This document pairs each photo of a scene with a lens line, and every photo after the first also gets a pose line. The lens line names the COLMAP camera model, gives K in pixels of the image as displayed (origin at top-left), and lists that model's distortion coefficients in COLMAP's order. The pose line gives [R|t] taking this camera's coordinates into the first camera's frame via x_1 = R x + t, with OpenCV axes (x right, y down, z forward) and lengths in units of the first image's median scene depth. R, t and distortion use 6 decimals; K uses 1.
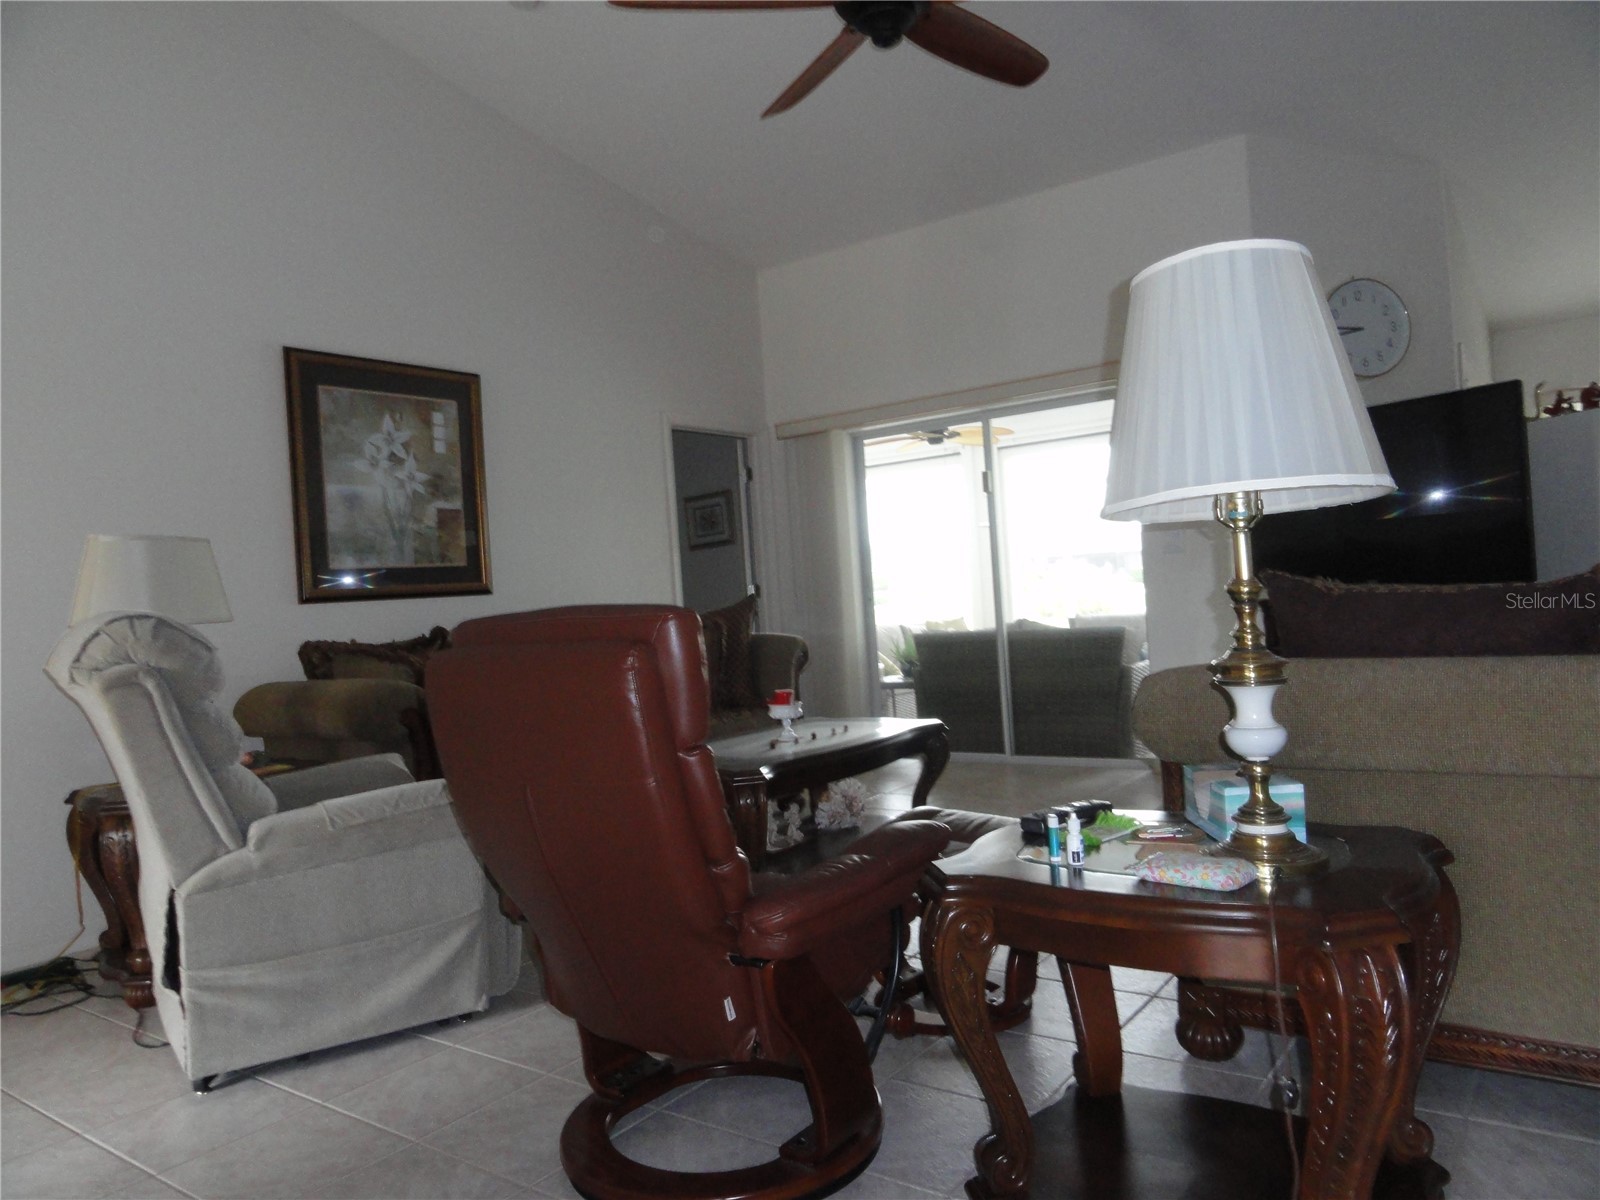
lens RADIAL K [[1108.6, 0, 800.0], [0, 1108.6, 600.0], [0, 0, 1]] dist [-0.003644, 0.001830]
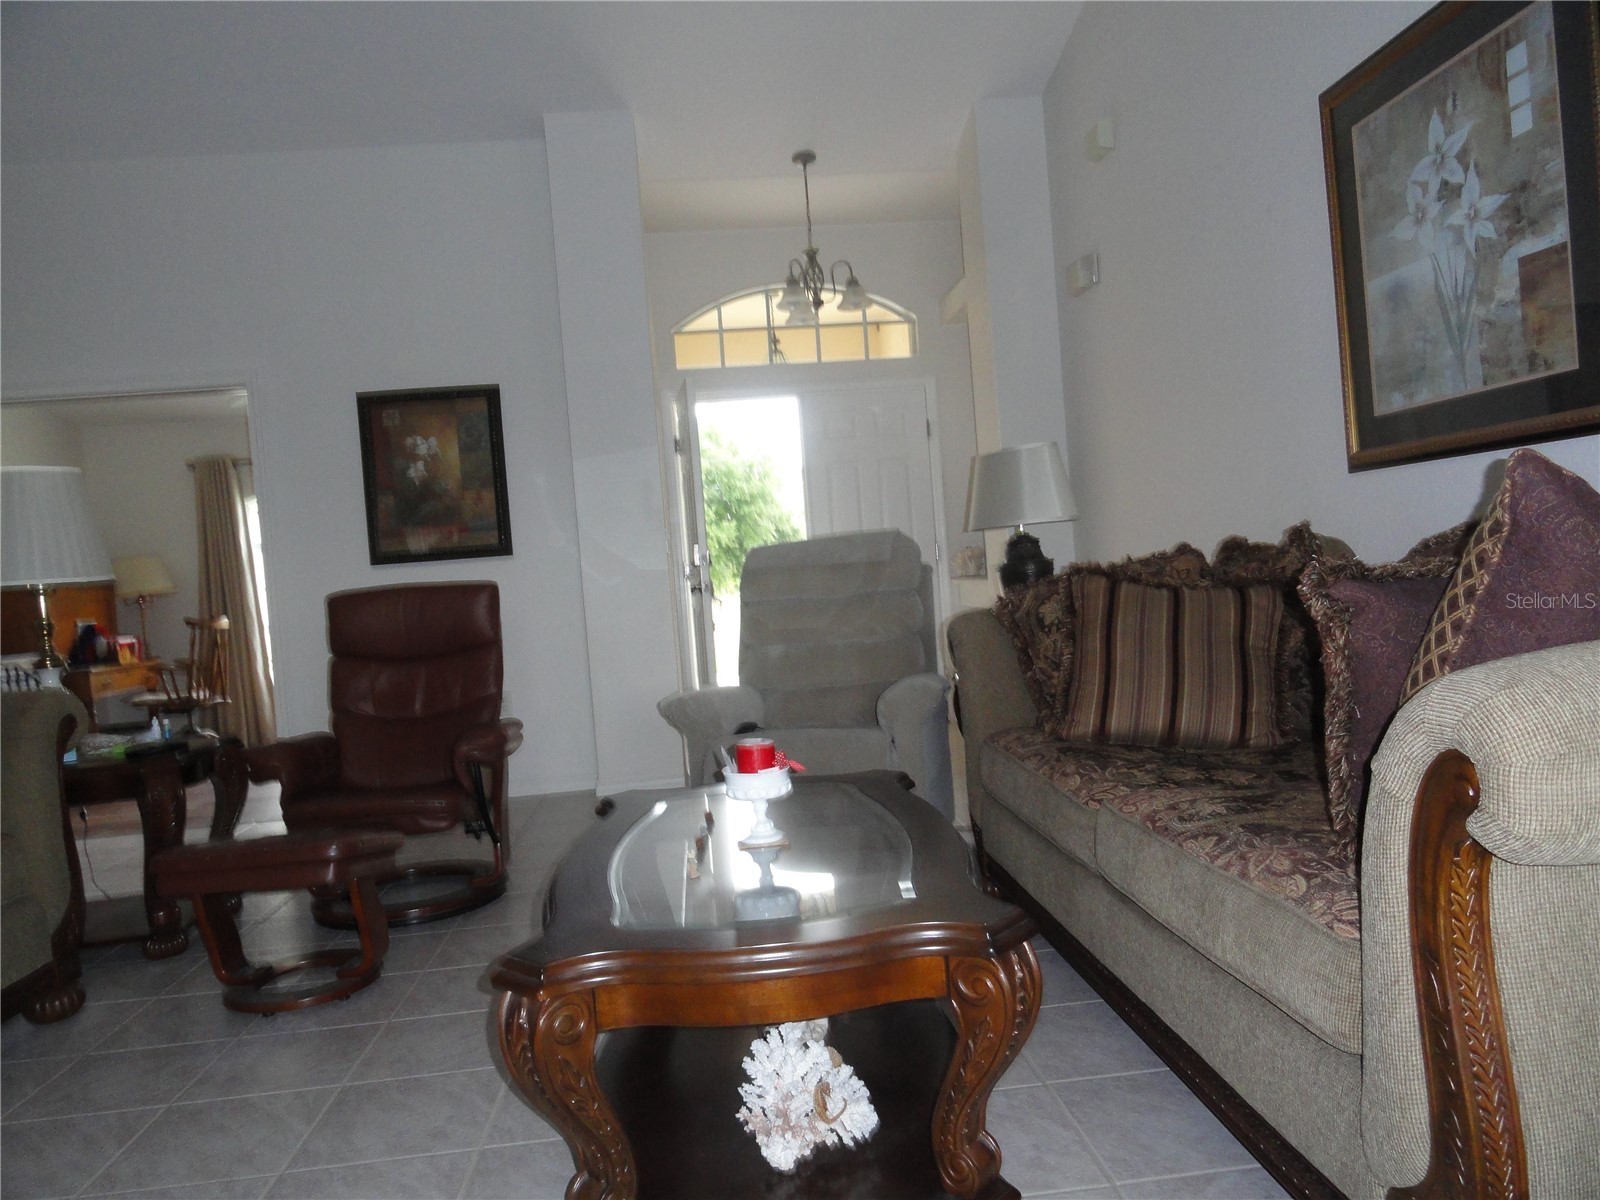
lens RADIAL K [[1108.6, 0, 800.0], [0, 1108.6, 600.0], [0, 0, 1]] dist [-0.003644, 0.001830]
pose [[-0.741105, 0.145912, -0.655342, 0.242980], [0.124929, 0.989021, 0.078928, -0.014154], [0.659663, -0.023378, -0.751198, 1.189742]]
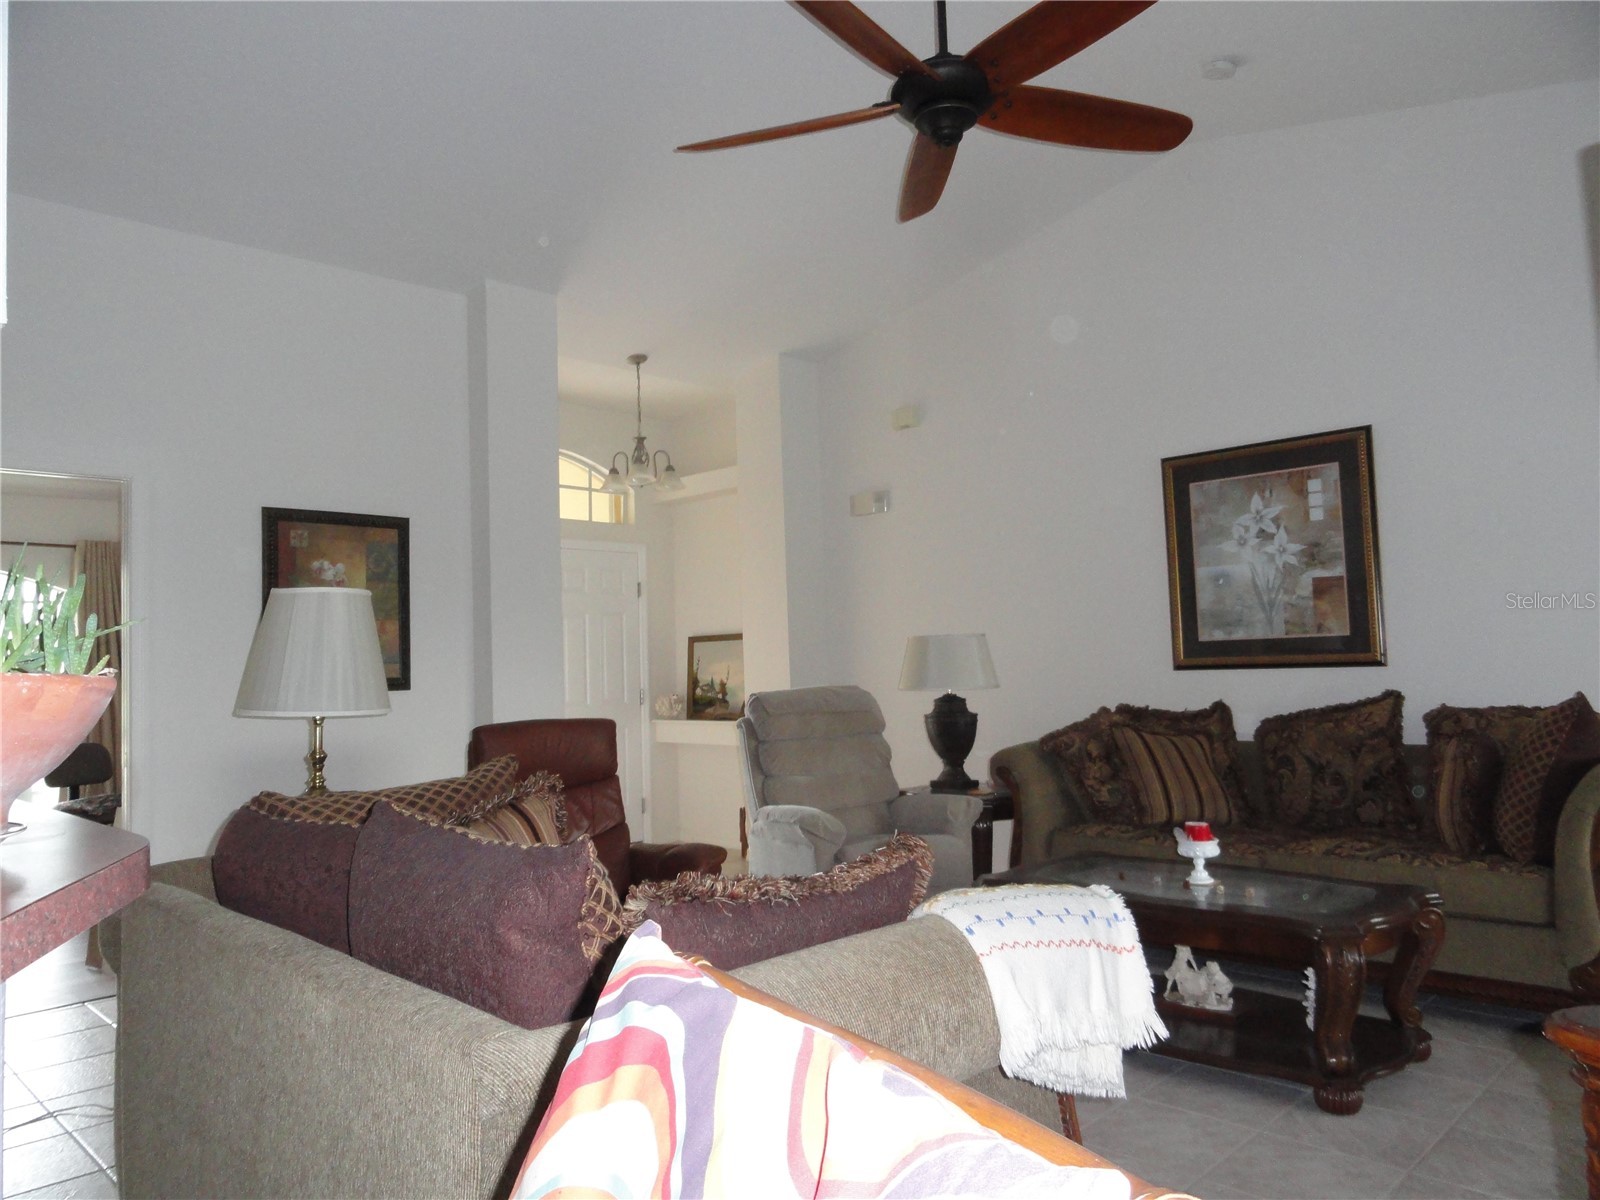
lens RADIAL K [[1108.2, 0, 802.3], [0, 1108.2, 599.8], [0, 0, 1]] dist [-0.001809, -0.003217]
pose [[-0.141569, 0.017008, -0.989782, 0.738170], [0.034924, 0.999316, 0.012177, -0.093978], [0.989312, -0.032844, -0.142066, 0.713569]]
